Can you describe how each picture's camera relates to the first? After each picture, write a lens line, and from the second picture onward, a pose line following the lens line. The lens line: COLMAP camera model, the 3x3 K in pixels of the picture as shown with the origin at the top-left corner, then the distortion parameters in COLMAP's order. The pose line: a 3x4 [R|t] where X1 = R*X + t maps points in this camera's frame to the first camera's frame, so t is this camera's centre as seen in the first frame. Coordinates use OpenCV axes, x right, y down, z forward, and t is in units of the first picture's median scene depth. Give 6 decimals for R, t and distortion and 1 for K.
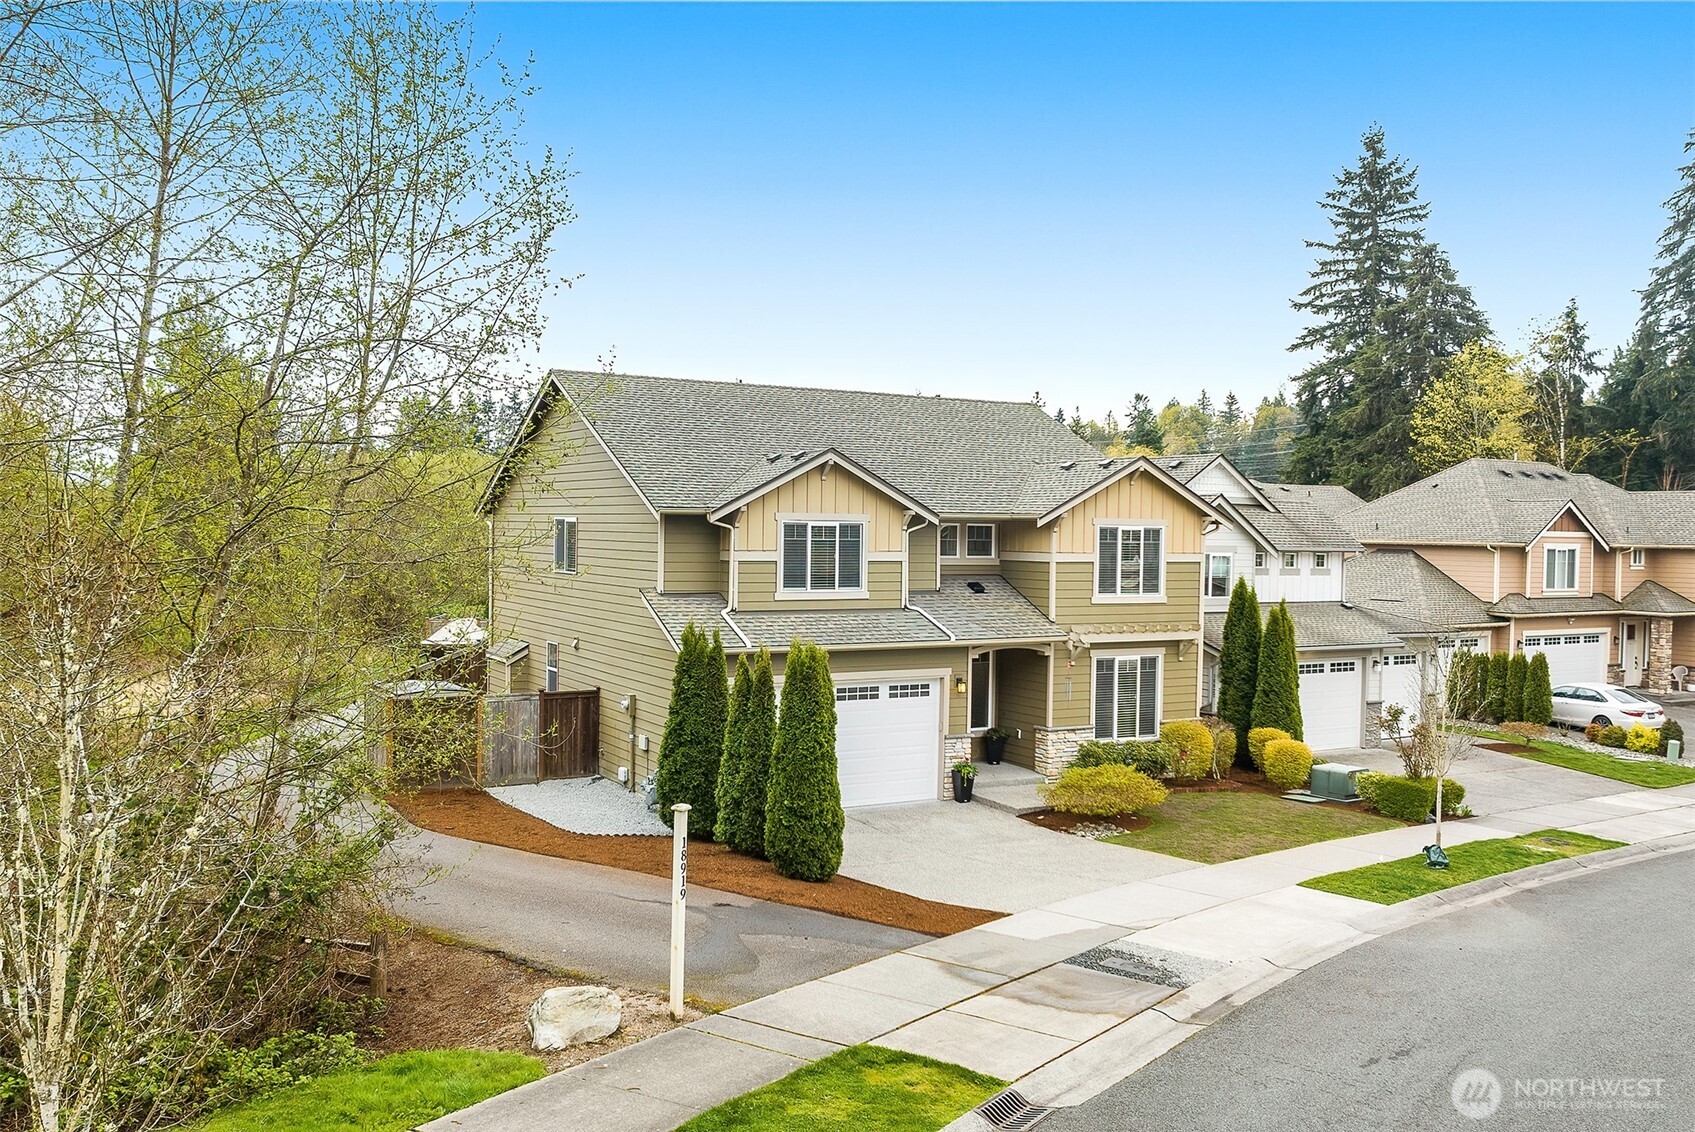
lens RADIAL K [[1301.2, 0, 847.5], [0, 1301.2, 566.0], [0, 0, 1]] dist [-0.024164, 0.007146]
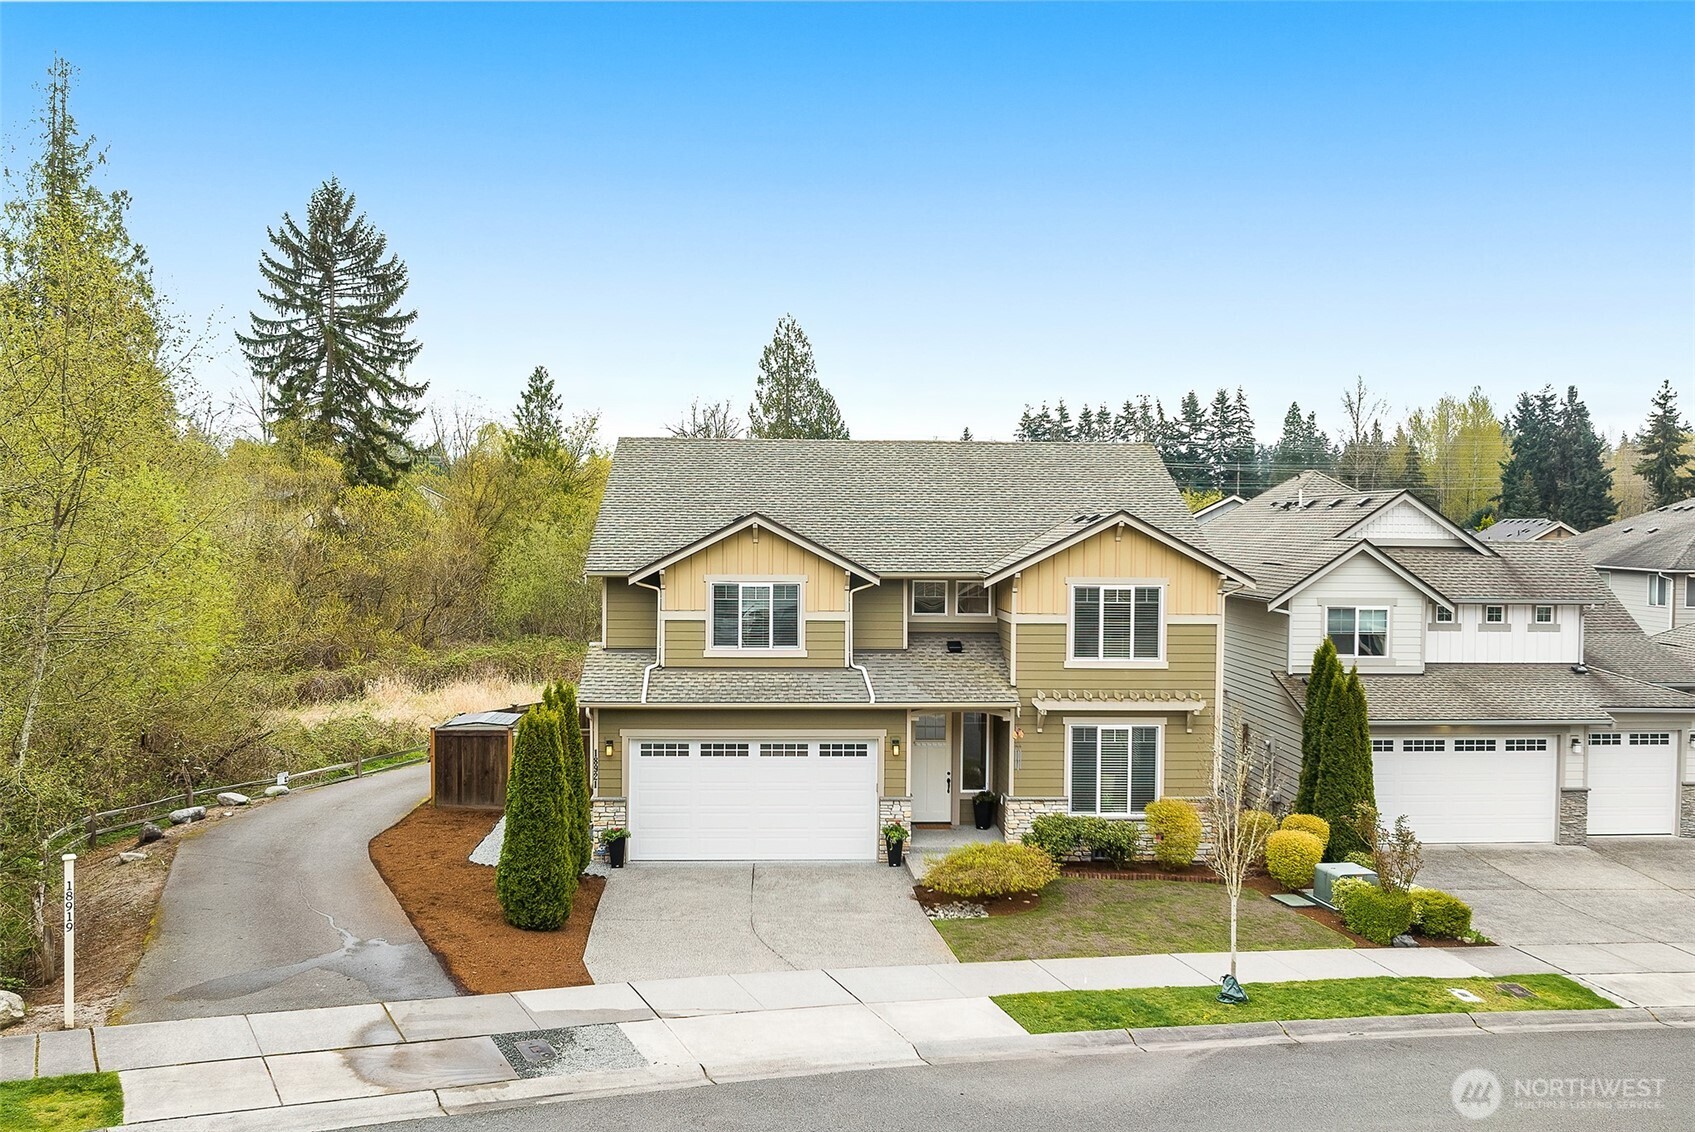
lens RADIAL K [[1301.2, 0, 847.5], [0, 1301.2, 566.0], [0, 0, 1]] dist [-0.024164, 0.007146]
pose [[0.908976, 0.005130, -0.416816, 0.463446], [-0.008821, 0.999937, -0.006930, -0.039162], [0.416754, 0.009975, 0.908964, 0.083099]]
